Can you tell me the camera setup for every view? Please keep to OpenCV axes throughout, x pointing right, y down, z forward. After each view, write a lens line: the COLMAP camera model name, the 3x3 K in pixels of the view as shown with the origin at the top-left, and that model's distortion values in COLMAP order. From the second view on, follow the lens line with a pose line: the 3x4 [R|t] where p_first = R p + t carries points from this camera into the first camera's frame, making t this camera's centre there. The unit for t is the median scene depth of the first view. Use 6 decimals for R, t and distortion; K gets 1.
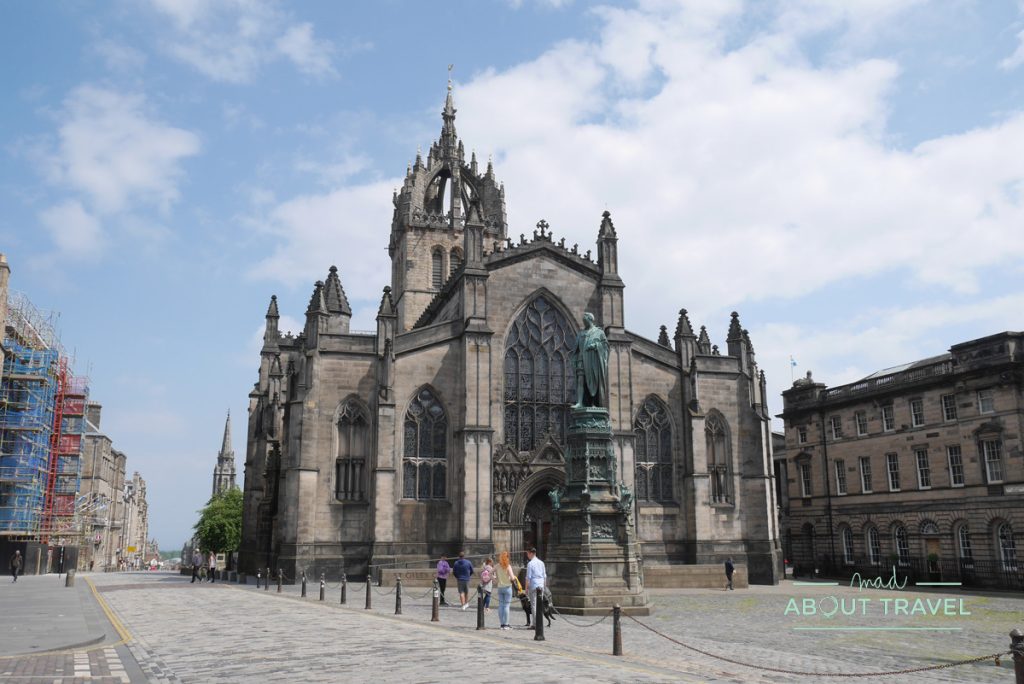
lens RADIAL K [[933.3, 0, 512.0], [0, 933.3, 342.0], [0, 0, 1]] dist [-0.008300, 0.005723]
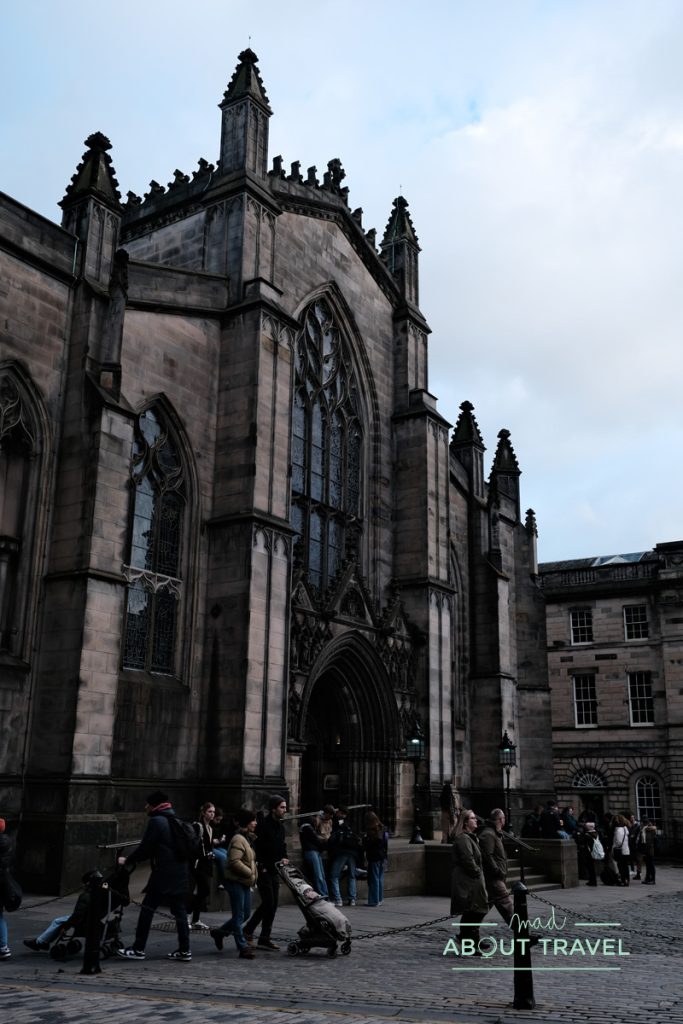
lens RADIAL K [[1016.2, 0, 342.1], [0, 1016.2, 534.0], [0, 0, 1]] dist [0.011673, 0.002579]
pose [[0.747179, 0.179235, 0.639999, -0.289779], [-0.149520, 0.983597, -0.100901, 0.130505], [-0.647586, -0.020301, 0.761722, 0.565491]]
